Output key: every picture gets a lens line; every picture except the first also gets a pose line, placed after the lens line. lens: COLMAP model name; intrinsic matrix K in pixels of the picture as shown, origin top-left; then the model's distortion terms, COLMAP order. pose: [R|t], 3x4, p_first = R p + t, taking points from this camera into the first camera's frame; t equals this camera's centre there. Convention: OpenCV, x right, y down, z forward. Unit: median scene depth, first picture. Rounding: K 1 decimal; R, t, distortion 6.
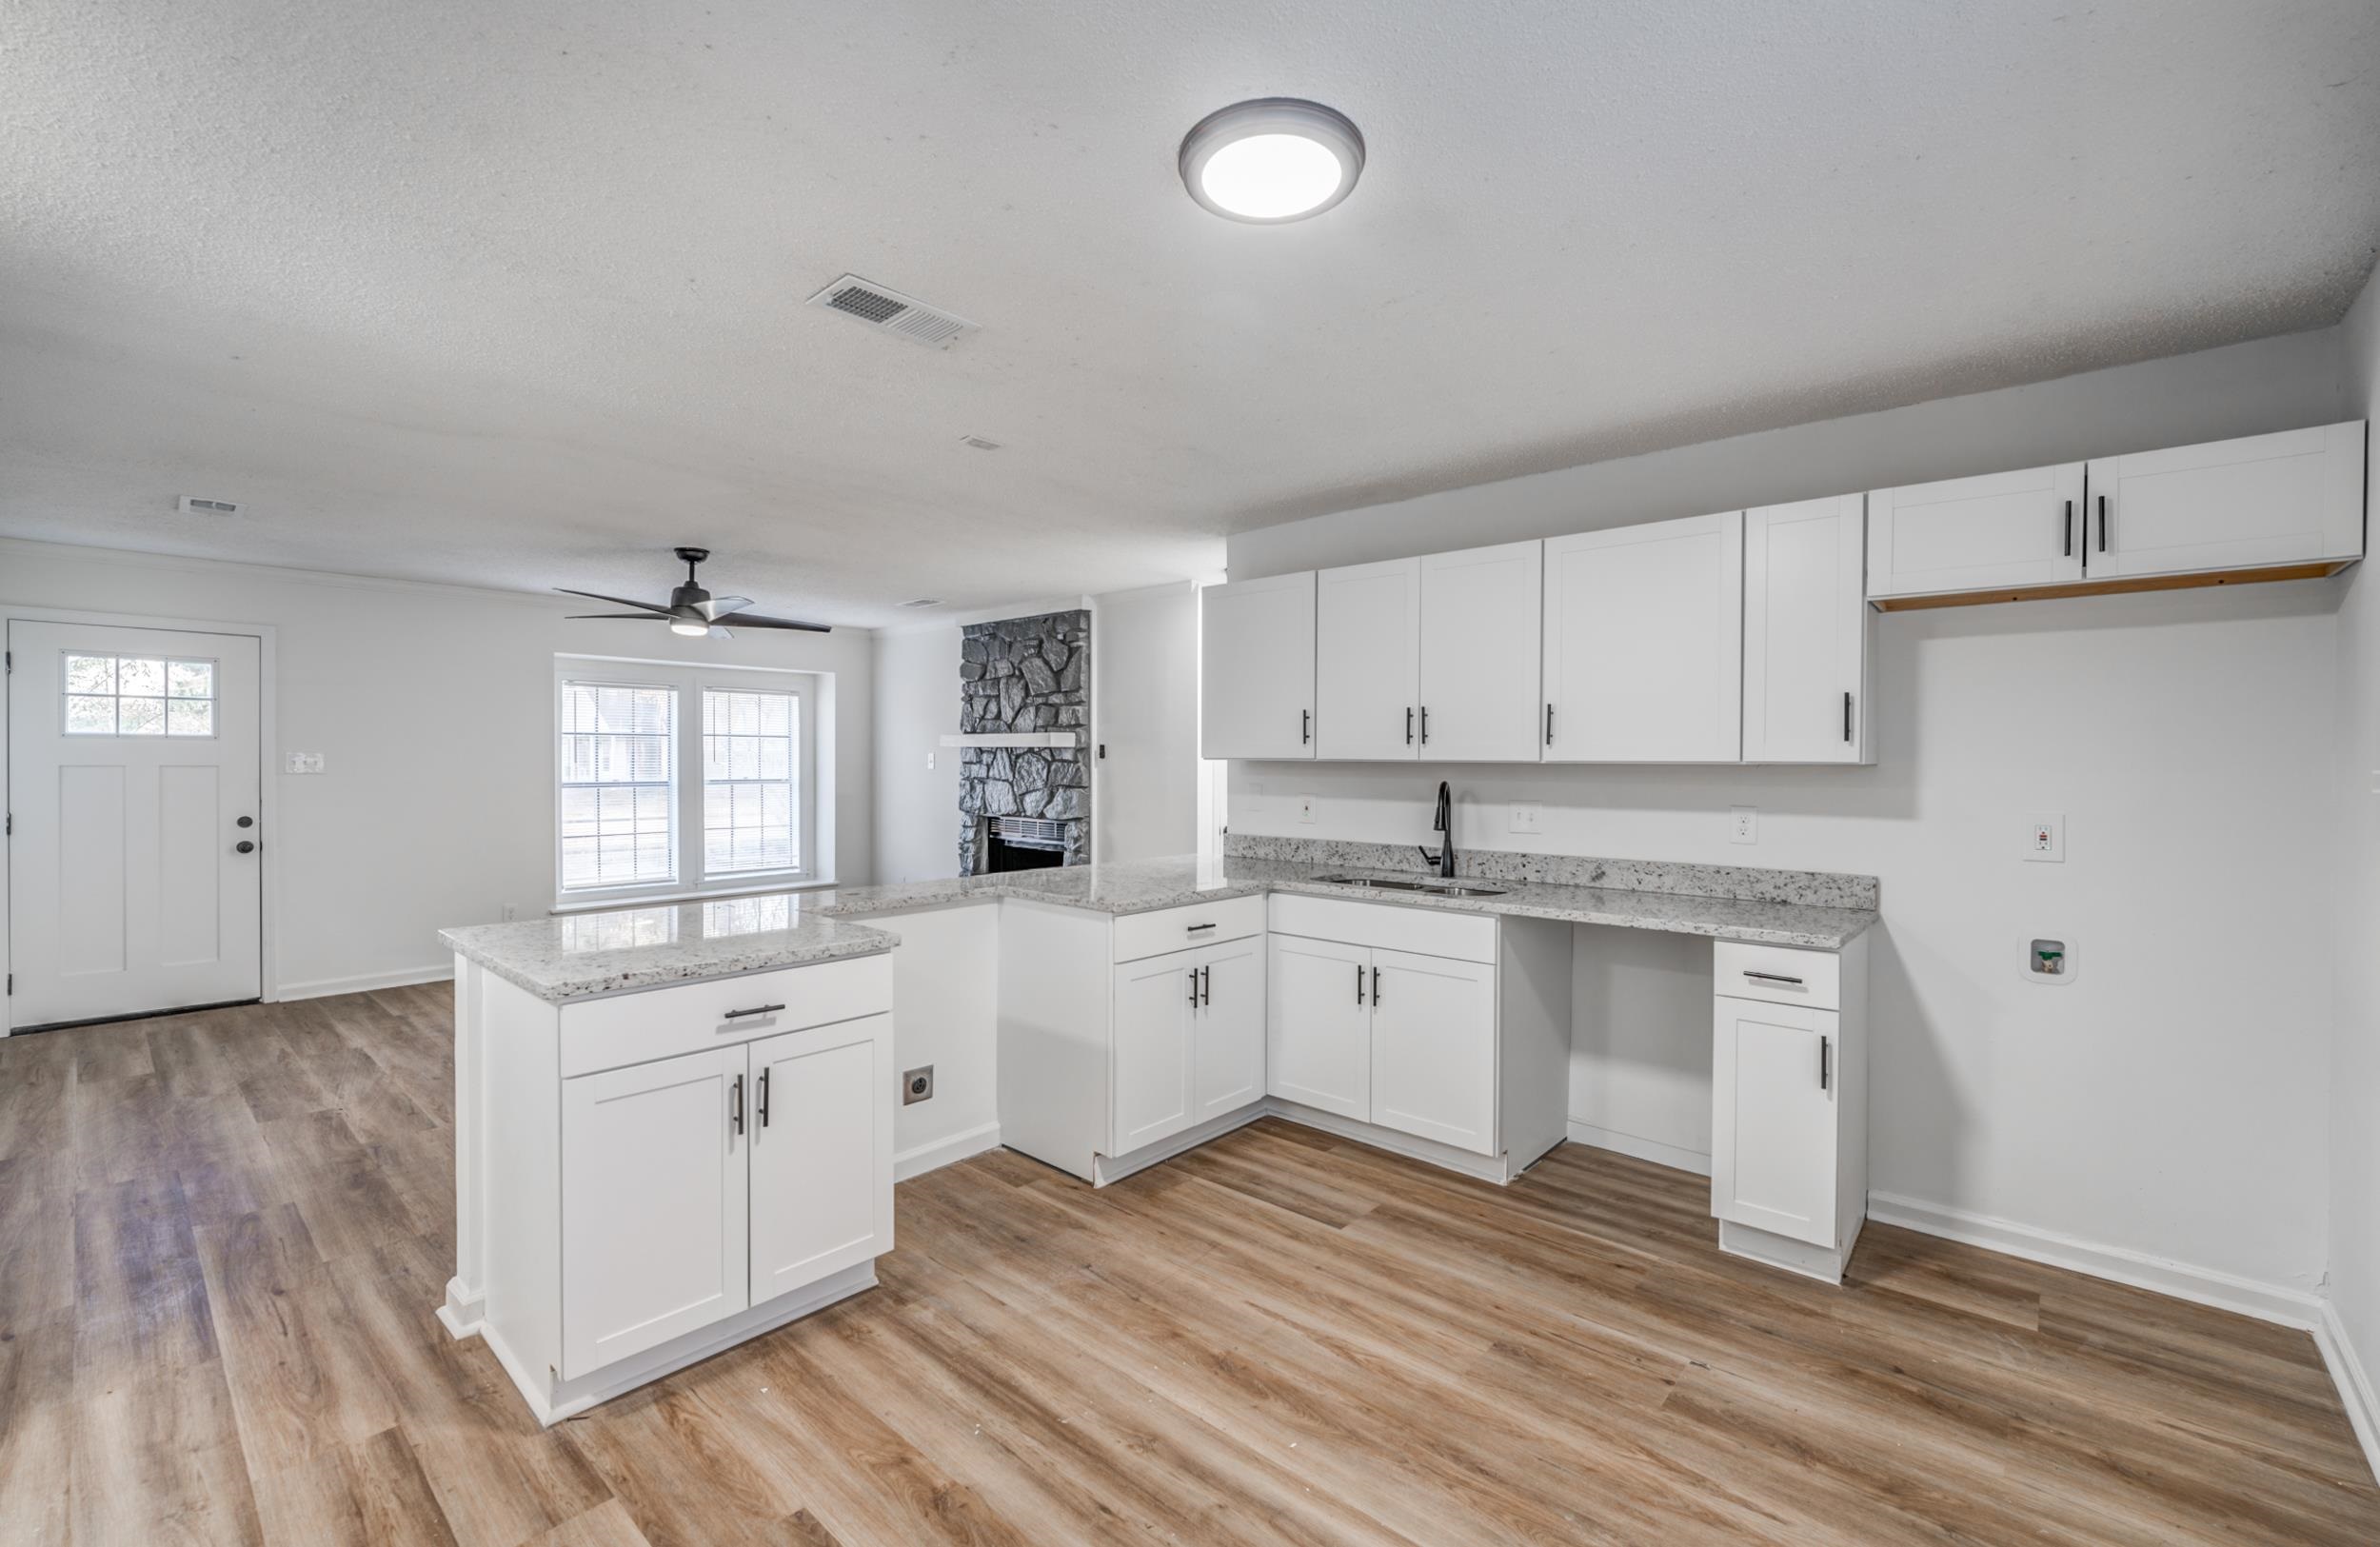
lens RADIAL K [[1000.2, 0, 1190.0], [0, 1000.2, 773.5], [0, 0, 1]] dist [-0.007982, 0.000345]
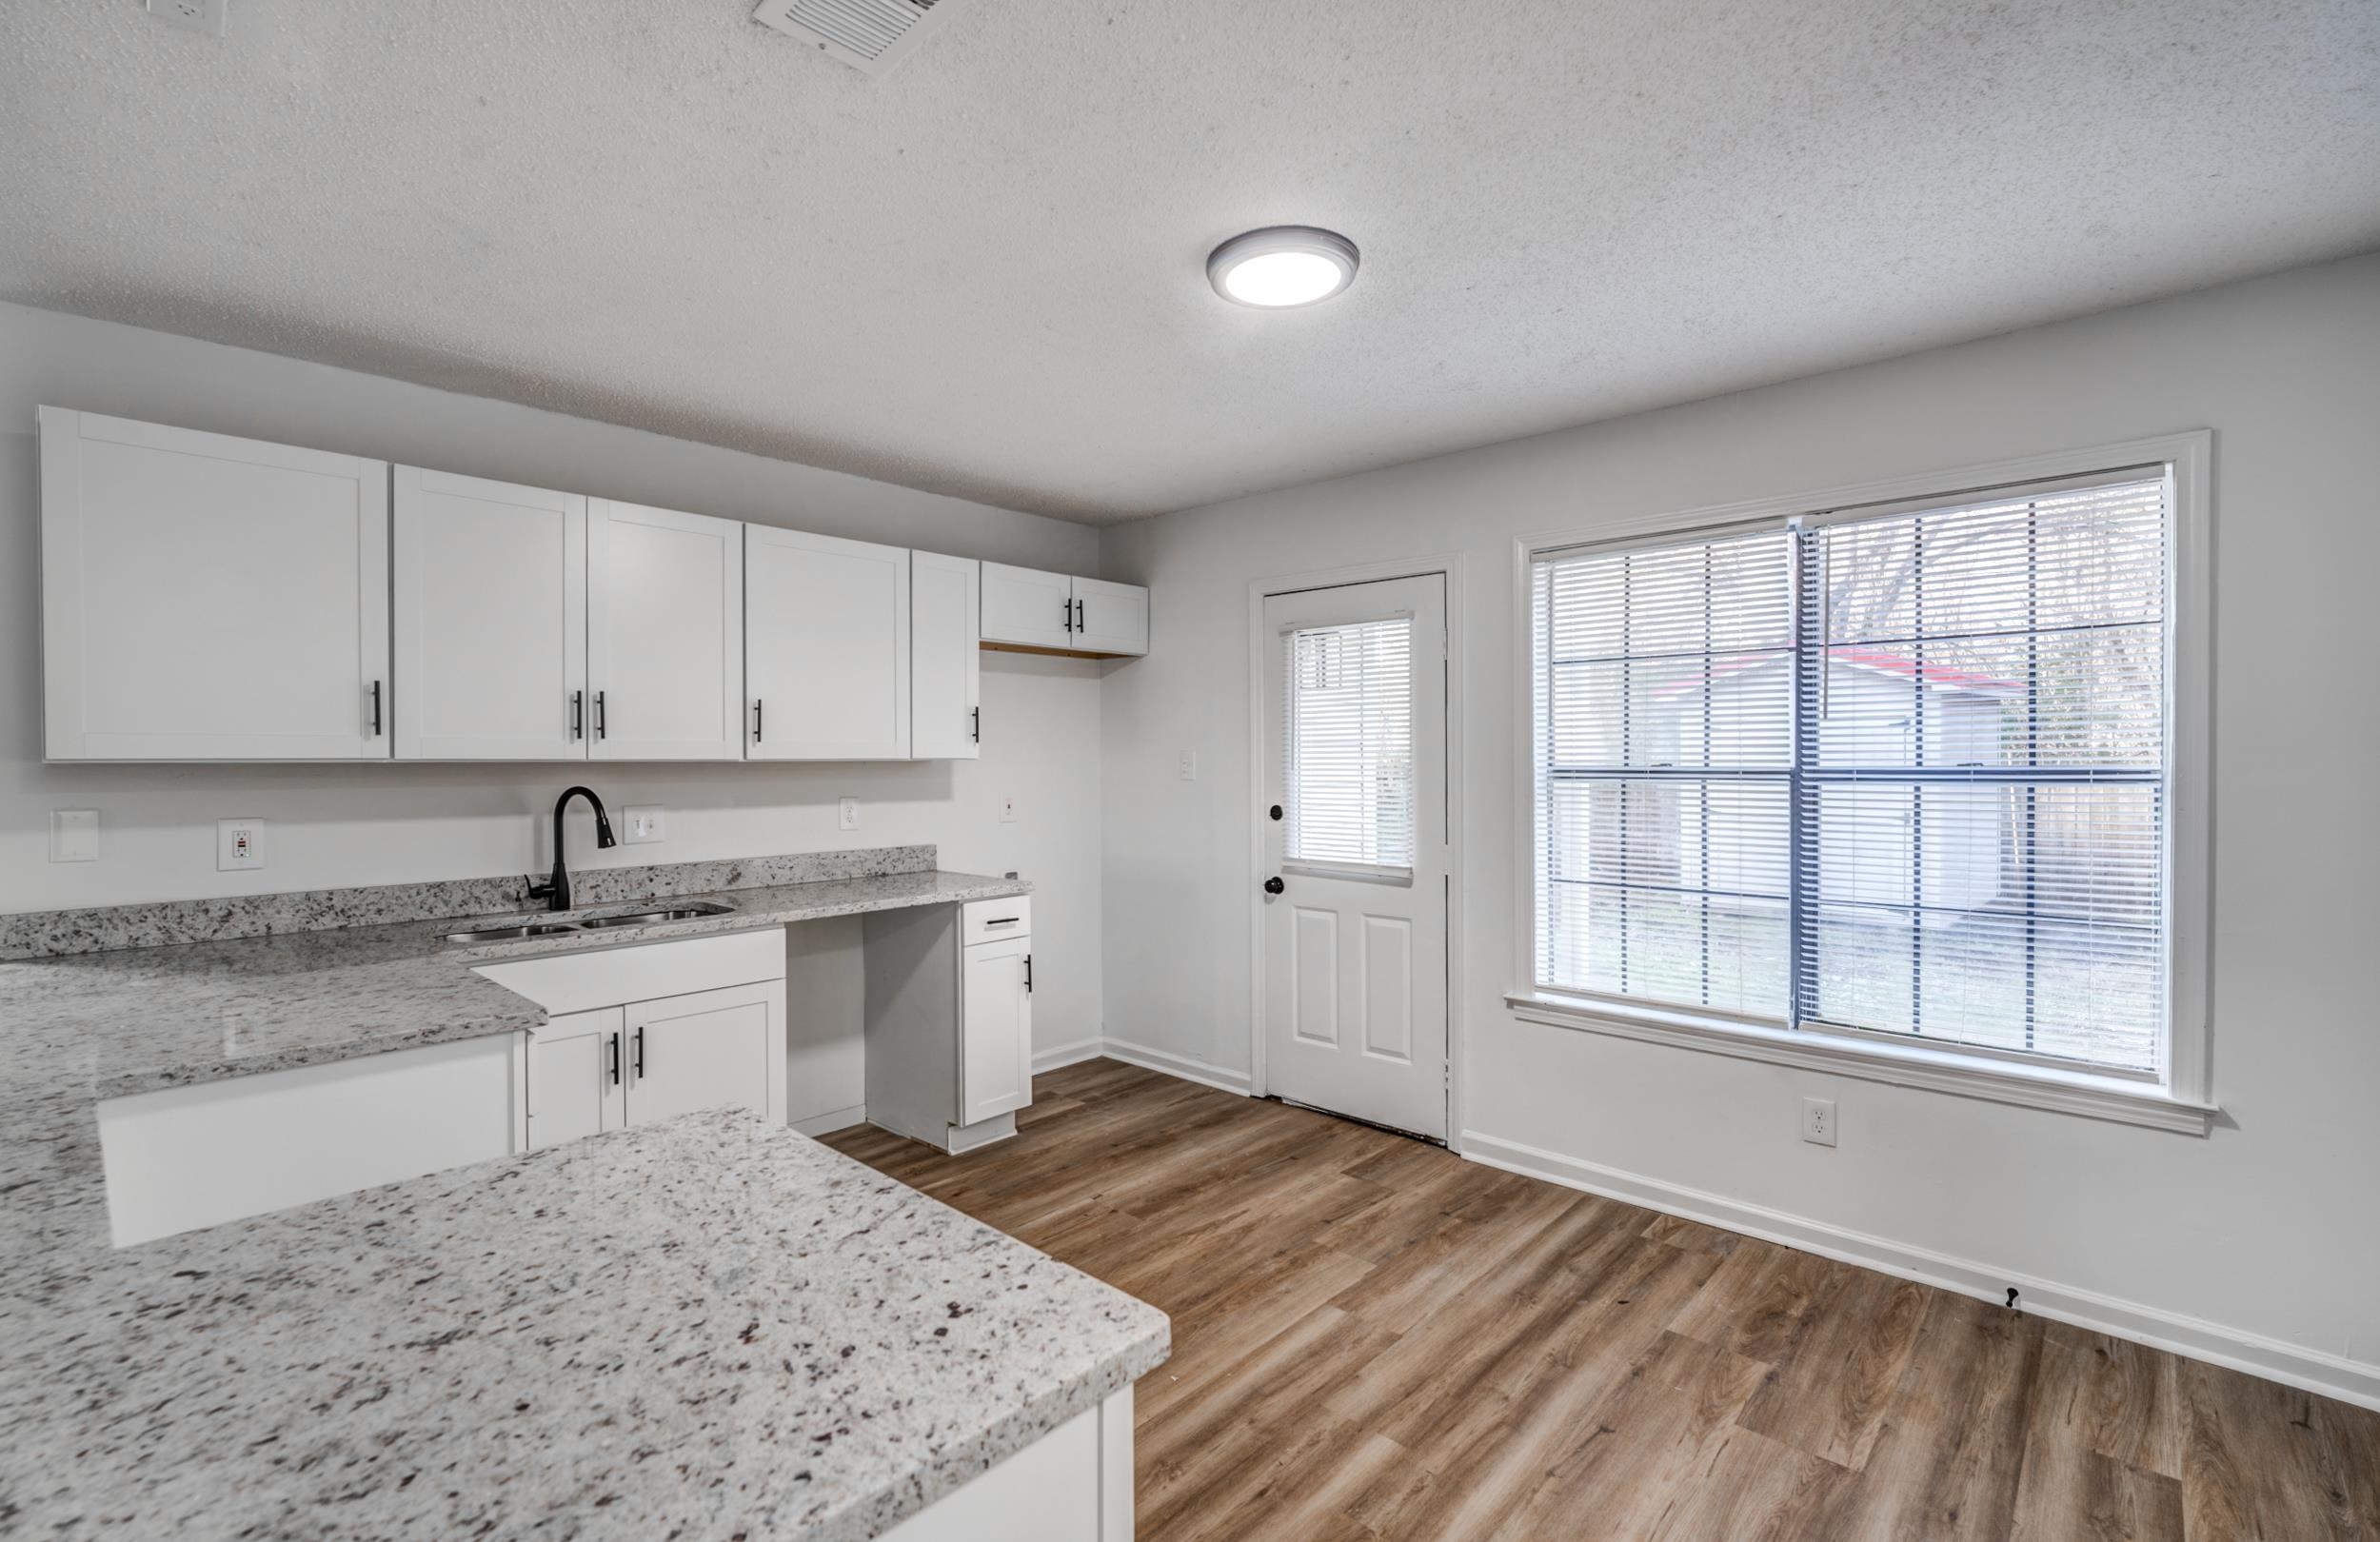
lens RADIAL K [[1047.4, 0, 1190.0], [0, 1047.4, 771.0], [0, 0, 1]] dist [-0.010558, 0.000801]
pose [[0.012170, -0.018074, 0.999763, -0.431835], [0.017279, 0.999691, 0.017862, -0.008116], [-0.999777, 0.017057, 0.012479, 0.396673]]
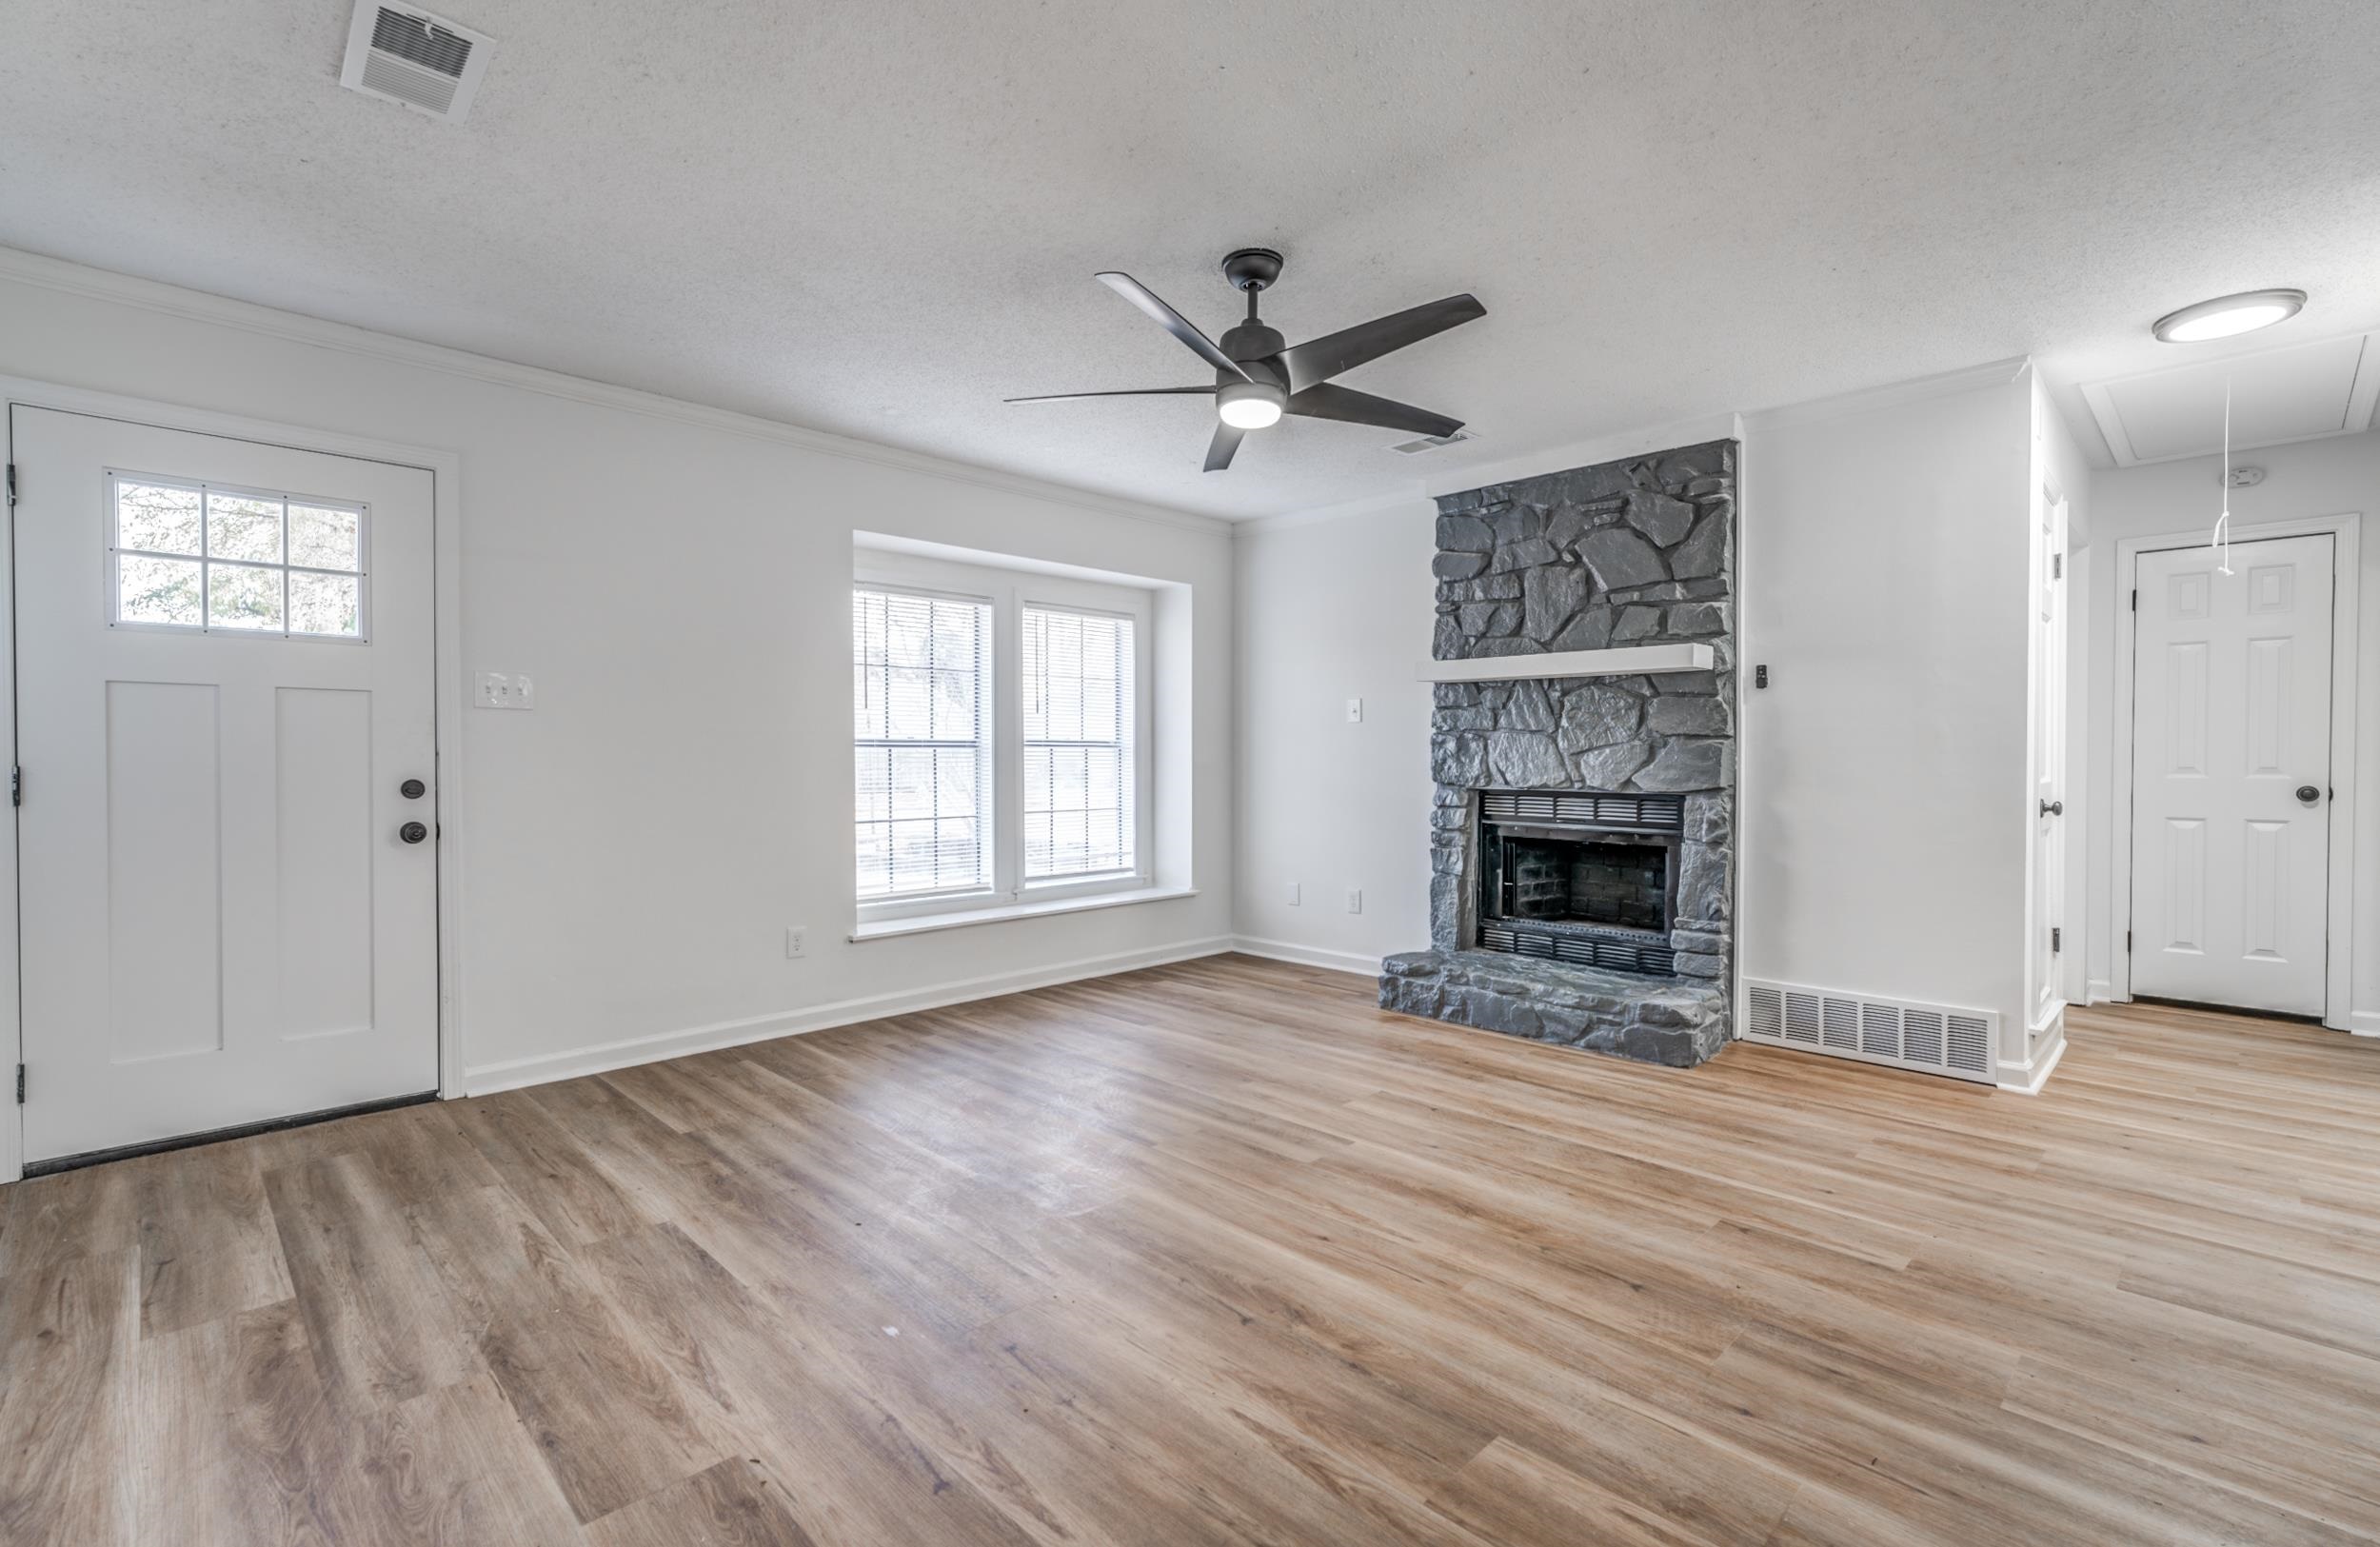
lens RADIAL K [[1058.9, 0, 1189.3], [0, 1058.9, 779.0], [0, 0, 1]] dist [-0.000860, -0.000412]
pose [[0.998062, -0.002093, -0.062195, -0.515021], [0.002566, 0.999968, 0.007525, 0.044129], [0.062177, -0.007670, 0.998036, 0.460309]]
